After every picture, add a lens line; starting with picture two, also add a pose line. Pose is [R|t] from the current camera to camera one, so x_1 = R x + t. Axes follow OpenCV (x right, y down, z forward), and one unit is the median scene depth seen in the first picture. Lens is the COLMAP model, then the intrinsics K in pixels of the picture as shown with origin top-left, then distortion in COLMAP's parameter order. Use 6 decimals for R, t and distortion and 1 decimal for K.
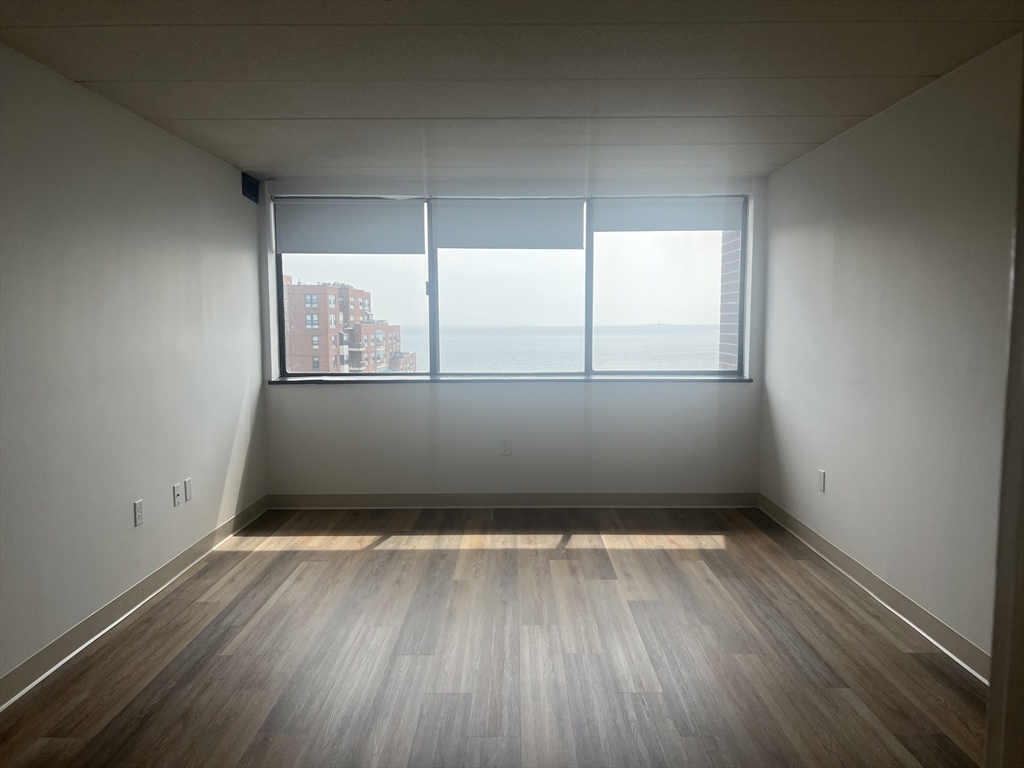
lens RADIAL K [[778.1, 0, 512.0], [0, 778.1, 384.0], [0, 0, 1]] dist [0.006072, -0.000093]
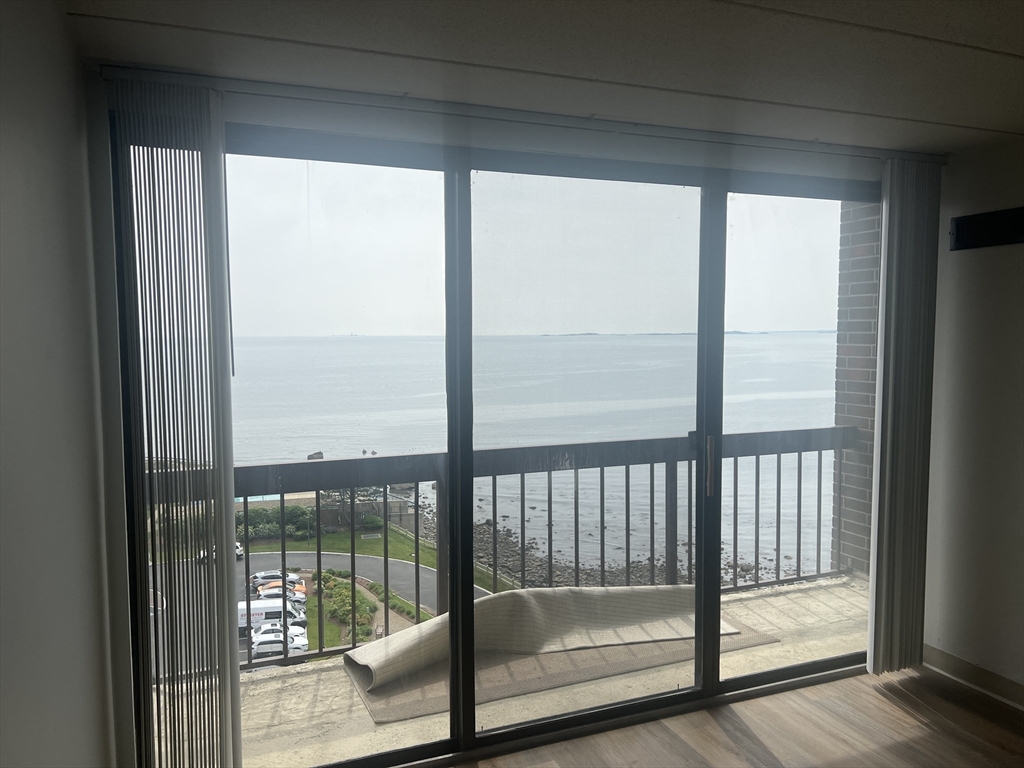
lens RADIAL K [[778.1, 0, 512.0], [0, 778.1, 384.0], [0, 0, 1]] dist [0.006072, -0.000093]
pose [[0.922390, -0.027253, 0.385298, -0.104914], [0.032765, 0.999433, -0.007746, -0.034057], [-0.384869, 0.019769, 0.922760, 0.491736]]
